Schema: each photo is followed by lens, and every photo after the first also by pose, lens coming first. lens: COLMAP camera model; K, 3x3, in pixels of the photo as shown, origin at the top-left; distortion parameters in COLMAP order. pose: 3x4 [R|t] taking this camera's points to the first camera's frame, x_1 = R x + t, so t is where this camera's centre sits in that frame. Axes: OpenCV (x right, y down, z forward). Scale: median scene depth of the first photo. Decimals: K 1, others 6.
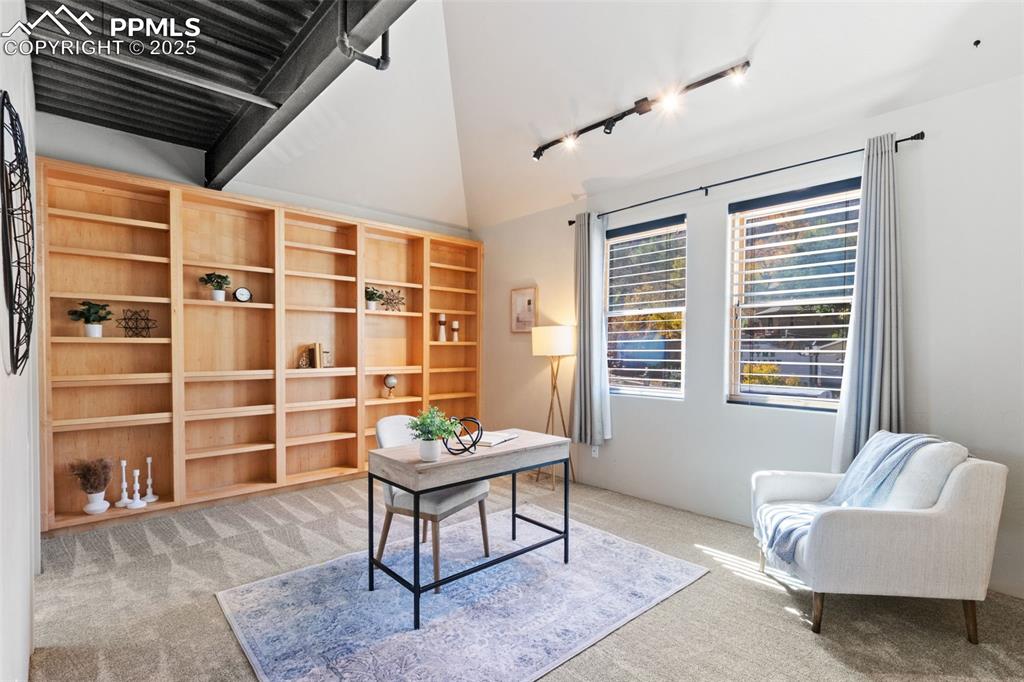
lens RADIAL K [[480.8, 0, 500.7], [0, 480.8, 351.7], [0, 0, 1]] dist [-0.000073, -0.000492]
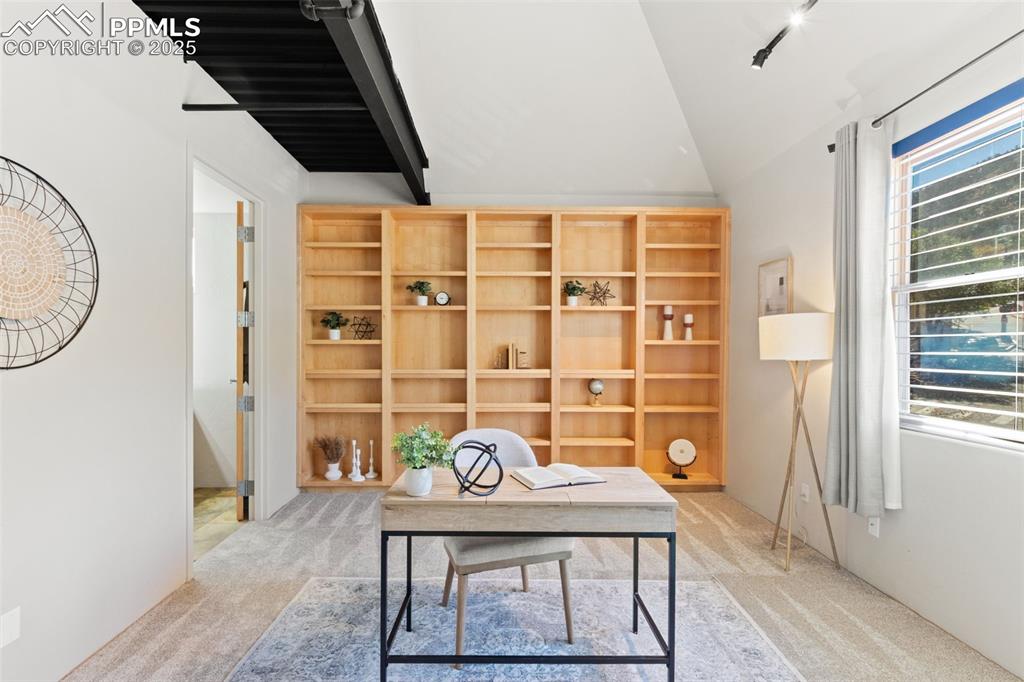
lens RADIAL K [[477.0, 0, 510.0], [0, 477.0, 345.8], [0, 0, 1]] dist [-0.001215, -0.000715]
pose [[0.750518, -0.003140, -0.660843, 0.267510], [-0.005131, 0.999931, -0.010579, -0.002686], [0.660831, 0.011331, 0.750450, 0.294430]]
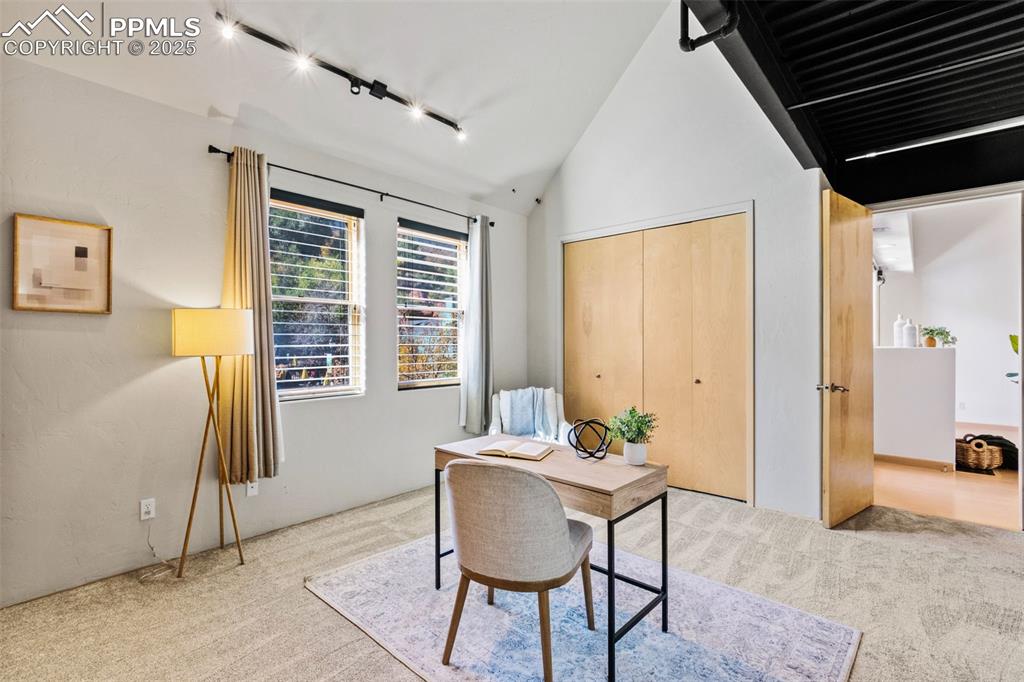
lens RADIAL K [[477.0, 0, 510.0], [0, 477.0, 345.8], [0, 0, 1]] dist [-0.001215, -0.000715]
pose [[-0.116590, -0.006739, 0.993157, -0.598877], [0.010769, 0.999910, 0.008048, -0.005918], [-0.993122, 0.011633, -0.116506, 0.757564]]
